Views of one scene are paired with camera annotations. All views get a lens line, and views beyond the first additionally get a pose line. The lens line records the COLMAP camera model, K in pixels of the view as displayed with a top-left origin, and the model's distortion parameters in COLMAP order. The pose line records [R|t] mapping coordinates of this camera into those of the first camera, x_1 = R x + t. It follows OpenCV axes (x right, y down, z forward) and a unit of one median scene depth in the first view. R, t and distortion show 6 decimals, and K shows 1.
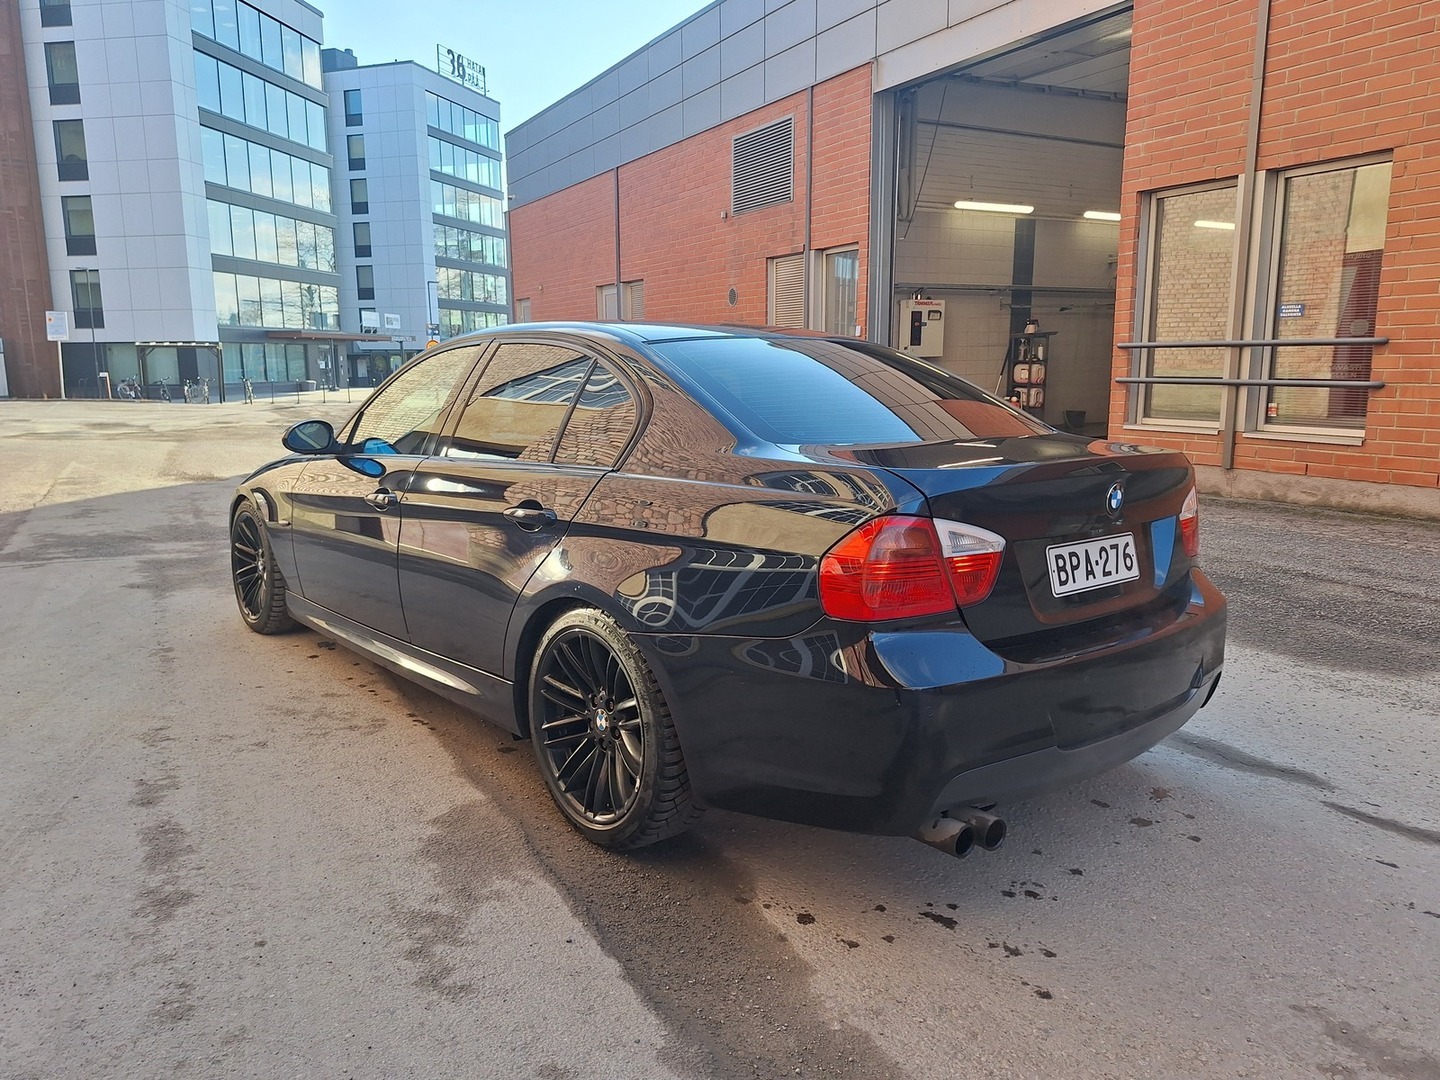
lens RADIAL K [[1010.5, 0, 720.0], [0, 1010.5, 540.0], [0, 0, 1]] dist [0.005993, 0.001456]
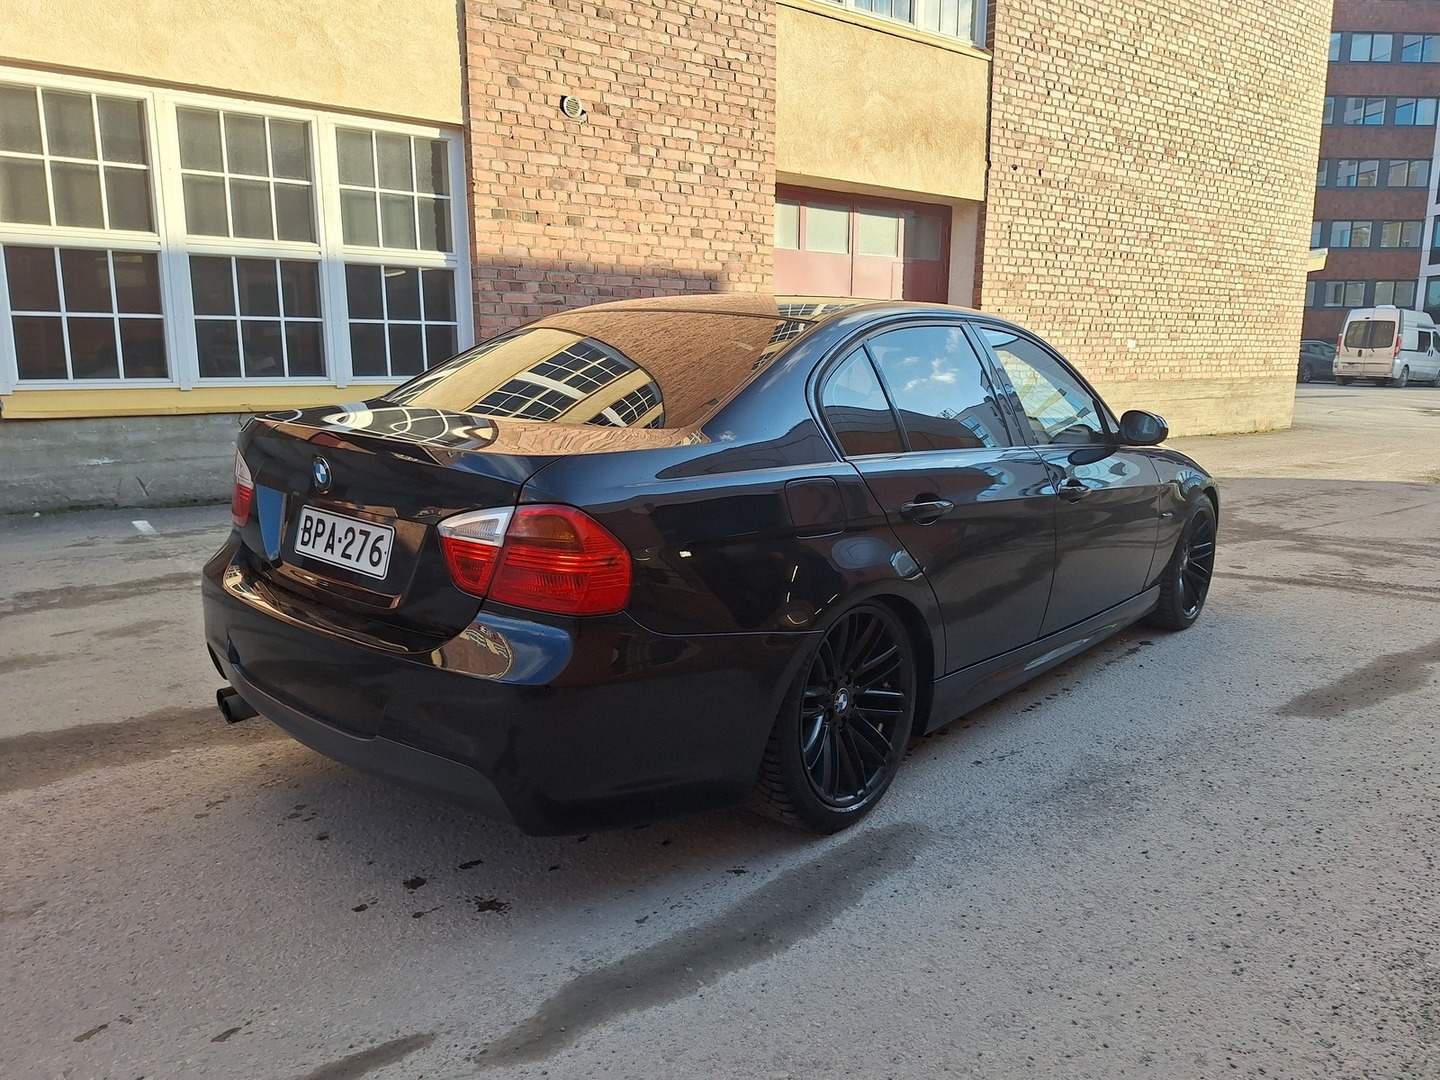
lens RADIAL K [[1010.5, 0, 720.0], [0, 1010.5, 540.0], [0, 0, 1]] dist [0.005993, 0.001456]
pose [[0.142947, 0.176470, -0.973871, 1.401639], [-0.179220, 0.972325, 0.149883, -0.192321], [0.973368, 0.153112, 0.170618, 1.222039]]
